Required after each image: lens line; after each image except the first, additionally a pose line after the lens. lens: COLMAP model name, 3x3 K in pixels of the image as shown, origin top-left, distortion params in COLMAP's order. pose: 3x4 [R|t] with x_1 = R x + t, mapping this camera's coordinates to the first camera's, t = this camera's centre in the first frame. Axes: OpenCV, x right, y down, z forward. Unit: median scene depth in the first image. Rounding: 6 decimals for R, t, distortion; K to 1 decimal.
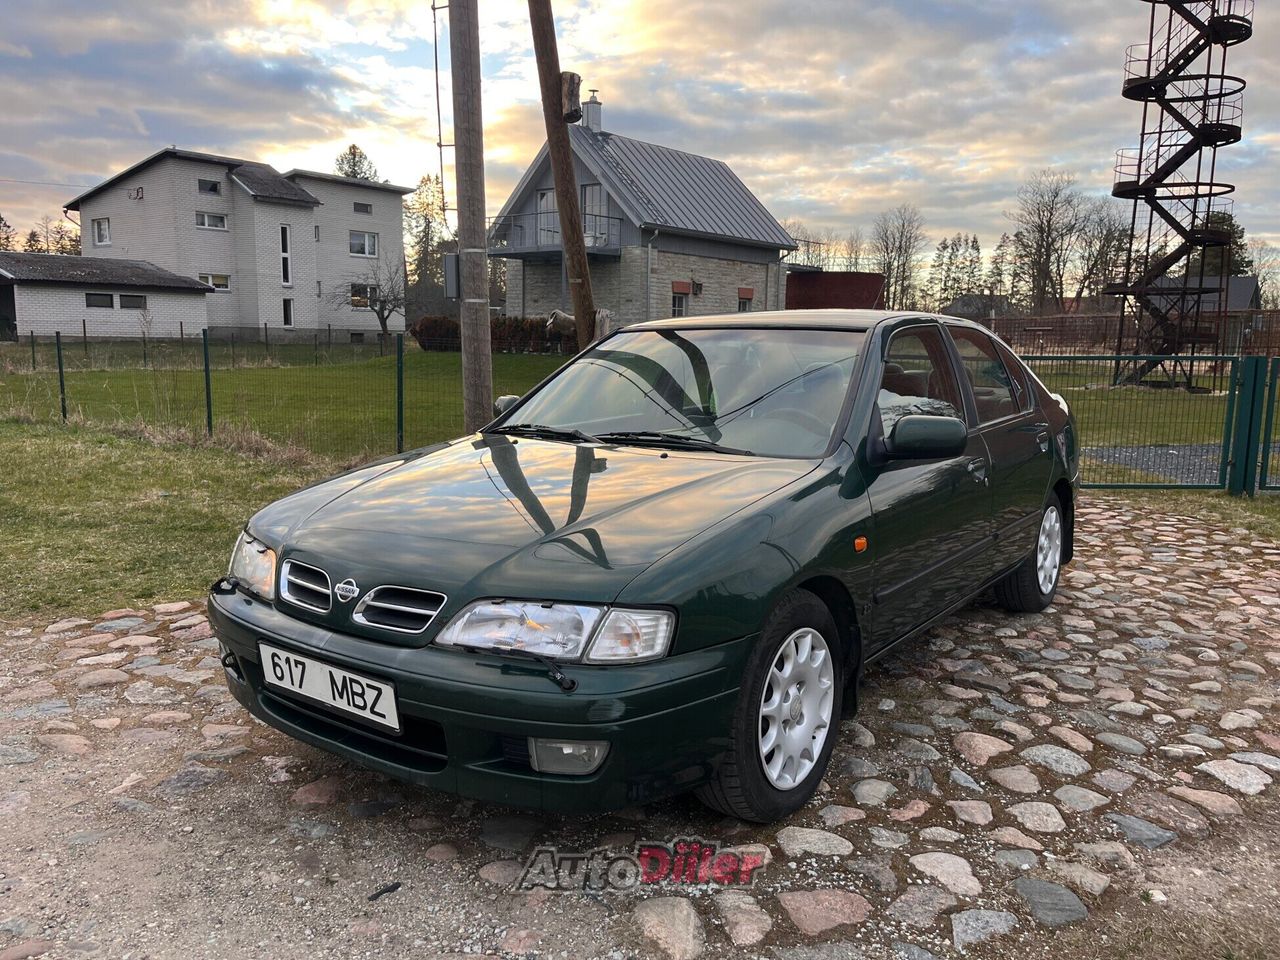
lens RADIAL K [[969.4, 0, 630.7], [0, 969.4, 485.9], [0, 0, 1]] dist [0.064521, -0.089911]
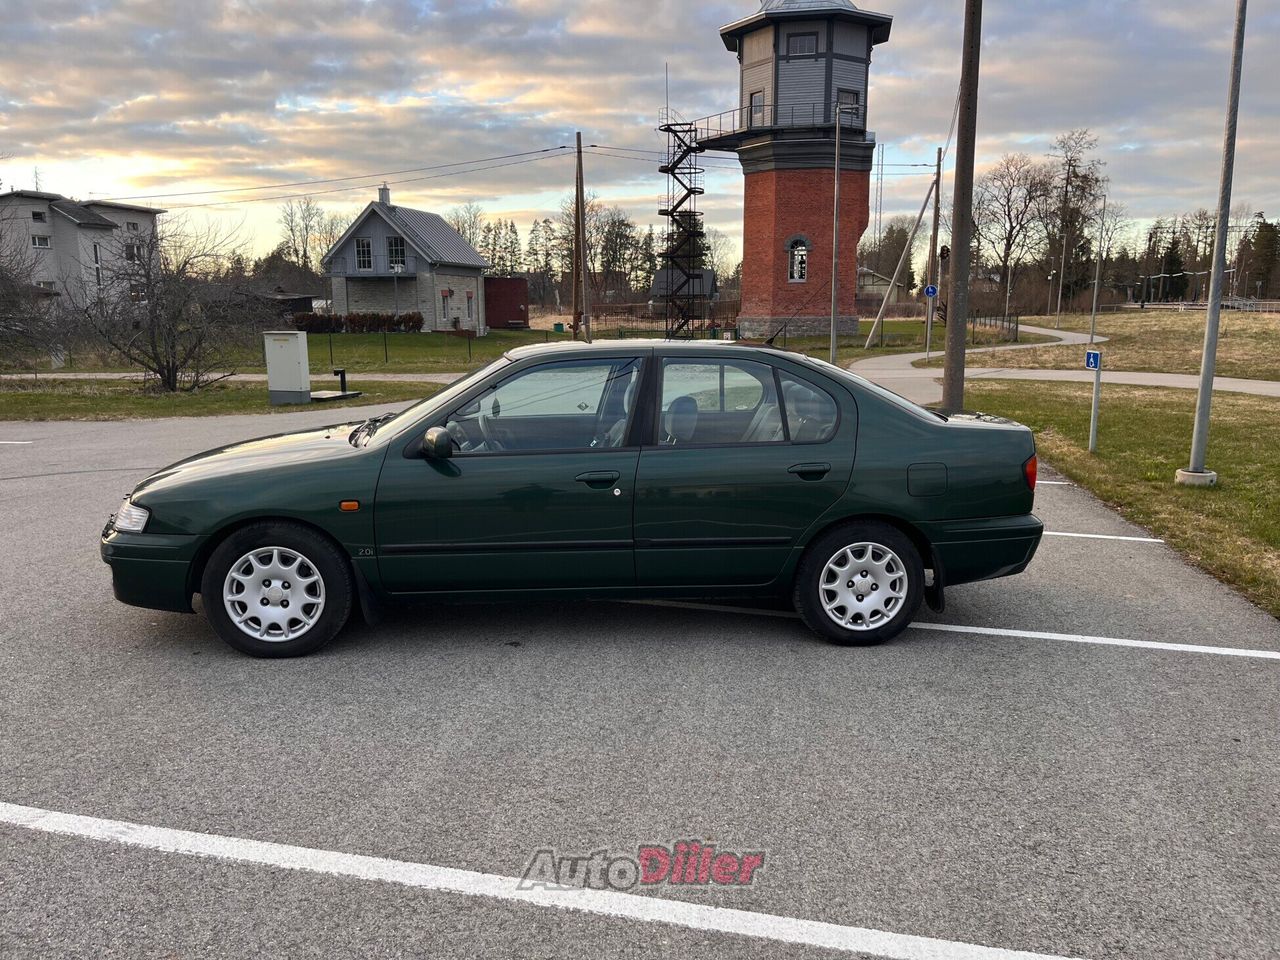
lens RADIAL K [[969.4, 0, 639.0], [0, 969.4, 486.9], [0, 0, 1]] dist [0.064521, -0.089911]
pose [[0.885246, -0.108934, 0.452187, -0.701633], [0.093129, 0.994013, 0.057143, 0.120577], [-0.455705, -0.008474, 0.890091, -1.122379]]
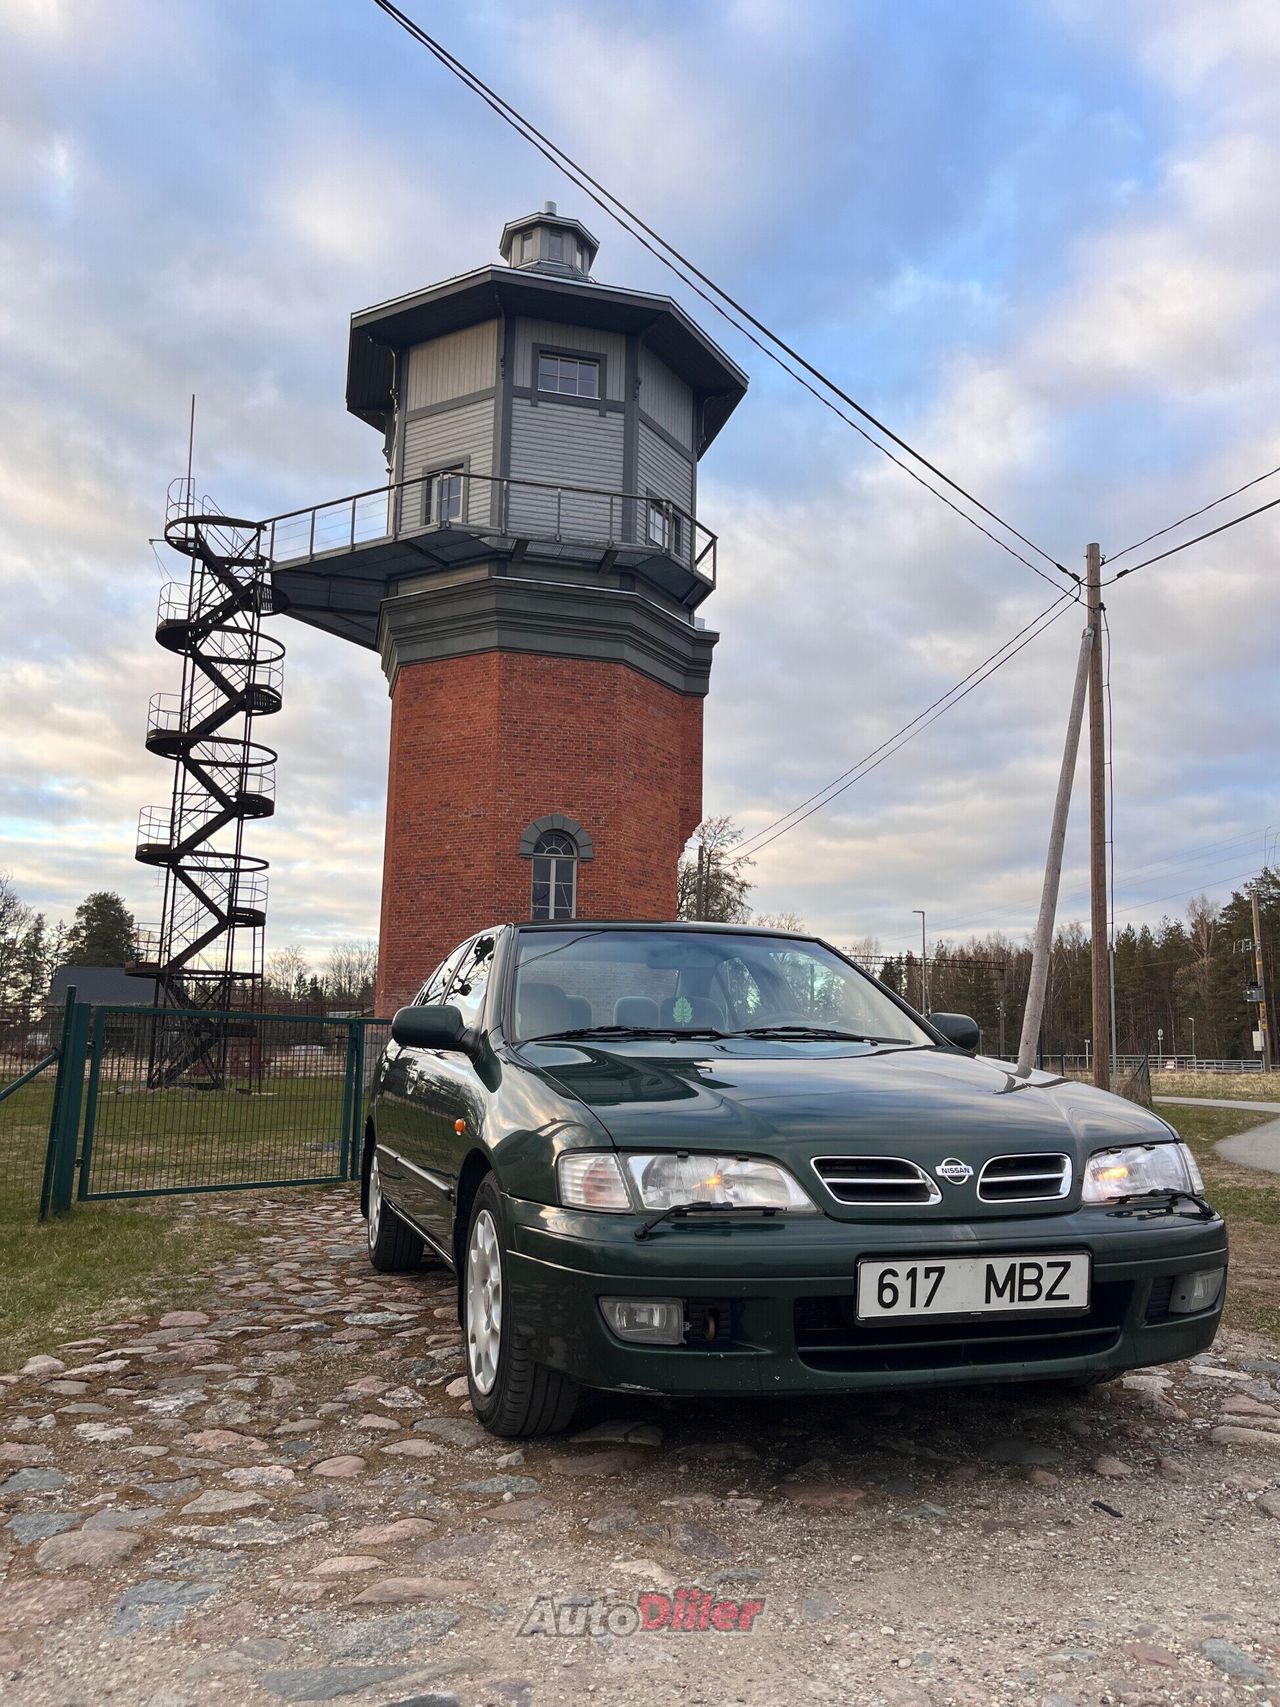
lens RADIAL K [[1292.8, 0, 643.7], [0, 1292.8, 866.5], [0, 0, 1]] dist [0.064521, -0.089911]
pose [[0.588165, 0.113155, 0.800786, -0.143127], [0.119254, 0.967205, -0.224260, 0.007491], [-0.799900, 0.227399, 0.555382, 0.054204]]
